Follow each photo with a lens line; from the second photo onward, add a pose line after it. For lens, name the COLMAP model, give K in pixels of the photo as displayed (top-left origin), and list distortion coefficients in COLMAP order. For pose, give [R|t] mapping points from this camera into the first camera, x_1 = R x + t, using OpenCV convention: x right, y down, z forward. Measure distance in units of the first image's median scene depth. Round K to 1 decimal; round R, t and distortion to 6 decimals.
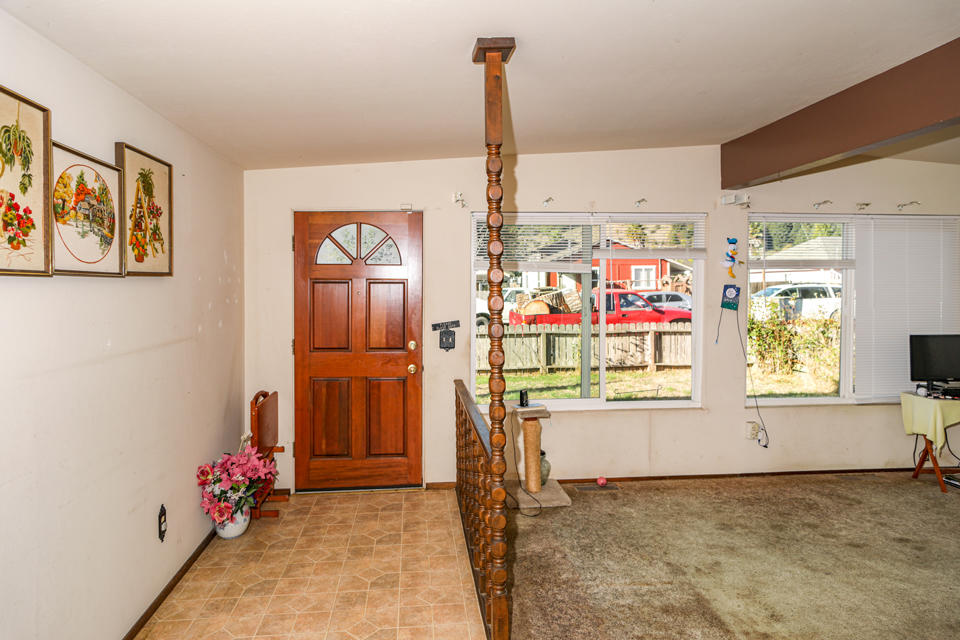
lens RADIAL K [[544.4, 0, 457.4], [0, 544.4, 290.8], [0, 0, 1]] dist [-0.003018, -0.001186]
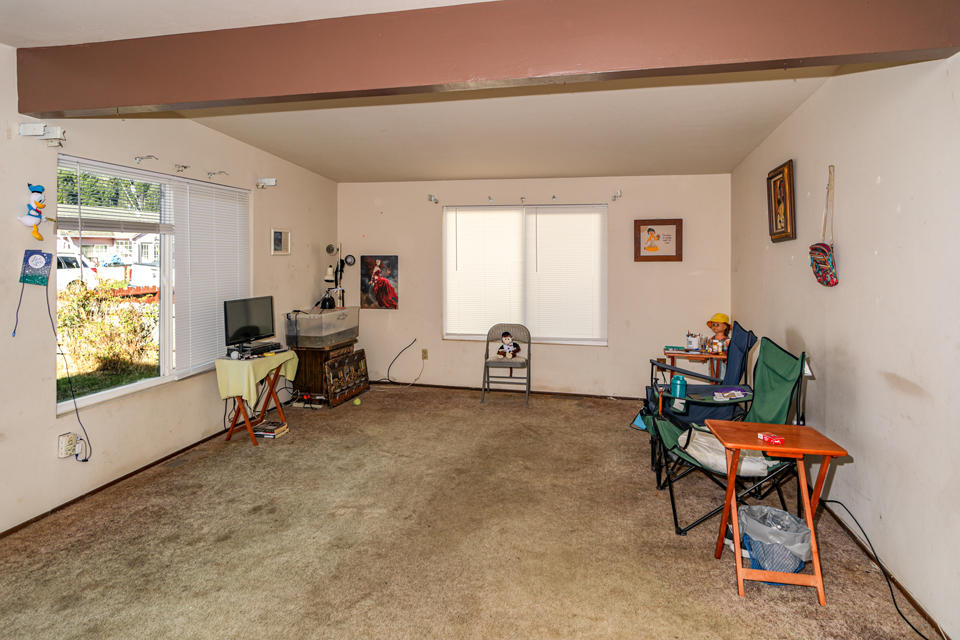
lens RADIAL K [[554.6, 0, 480.3], [0, 554.6, 257.9], [0, 0, 1]] dist [-0.002836, 0.002922]
pose [[0.299615, -0.001832, 0.954059, -0.016062], [0.006775, 0.999977, -0.000207, 0.003616], [-0.954036, 0.006526, 0.299620, 0.248338]]
